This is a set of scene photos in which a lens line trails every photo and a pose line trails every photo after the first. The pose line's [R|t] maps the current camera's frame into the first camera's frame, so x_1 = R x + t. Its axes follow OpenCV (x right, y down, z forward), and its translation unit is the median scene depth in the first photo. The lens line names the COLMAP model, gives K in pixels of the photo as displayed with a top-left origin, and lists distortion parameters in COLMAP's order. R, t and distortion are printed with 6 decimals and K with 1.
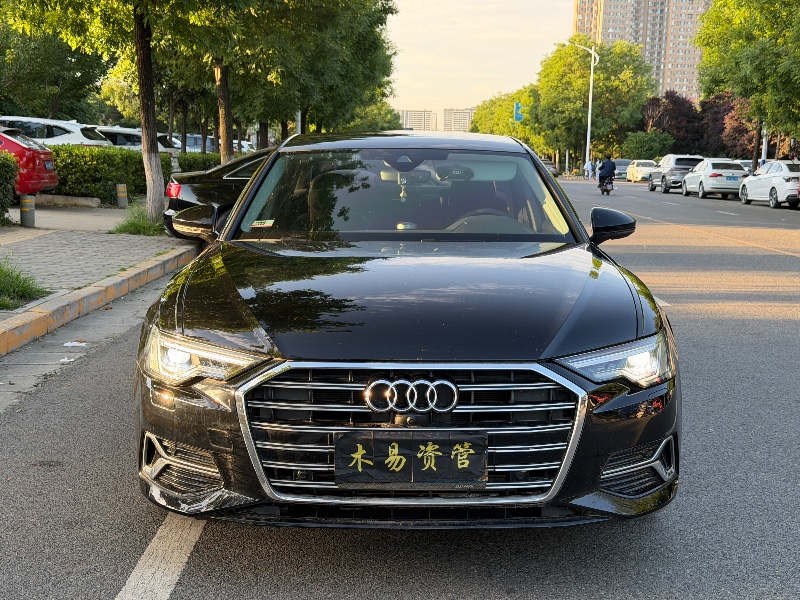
lens RADIAL K [[1102.0, 0, 400.0], [0, 1102.0, 300.0], [0, 0, 1]] dist [0.188107, -0.399567]
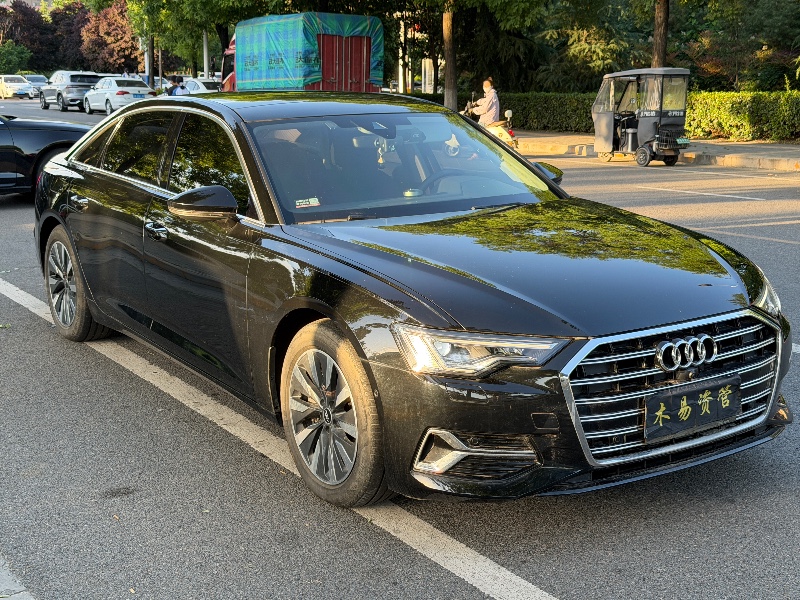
lens RADIAL K [[1102.0, 0, 400.0], [0, 1102.0, 300.0], [0, 0, 1]] dist [0.188107, -0.399567]
pose [[0.837115, -0.130669, 0.531191, -0.829302], [0.089198, 0.990661, 0.103125, -0.110386], [-0.539705, -0.038946, 0.840953, 0.196496]]
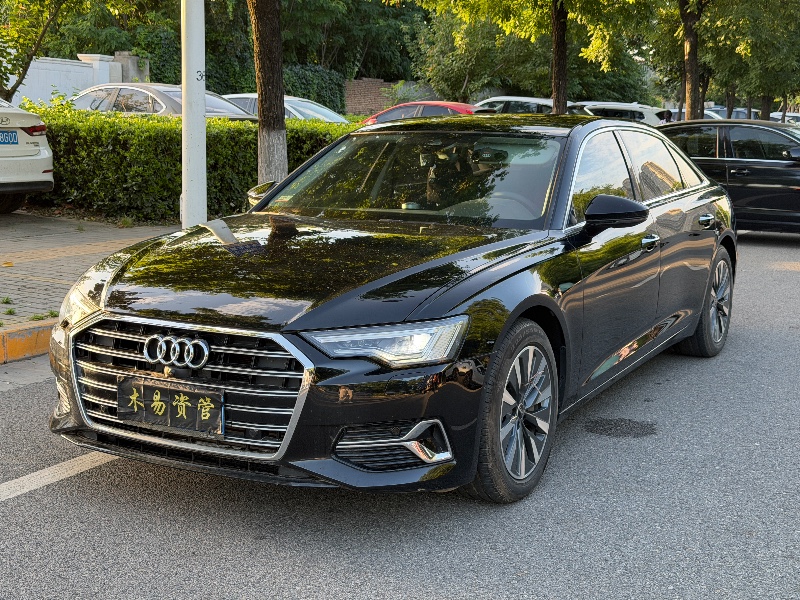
lens RADIAL K [[1102.0, 0, 400.0], [0, 1102.0, 300.0], [0, 0, 1]] dist [0.188107, -0.399567]
pose [[0.870192, 0.078295, -0.486453, 0.757574], [-0.067470, 0.996929, 0.039762, -0.027108], [0.488072, -0.001779, 0.872802, 0.111144]]
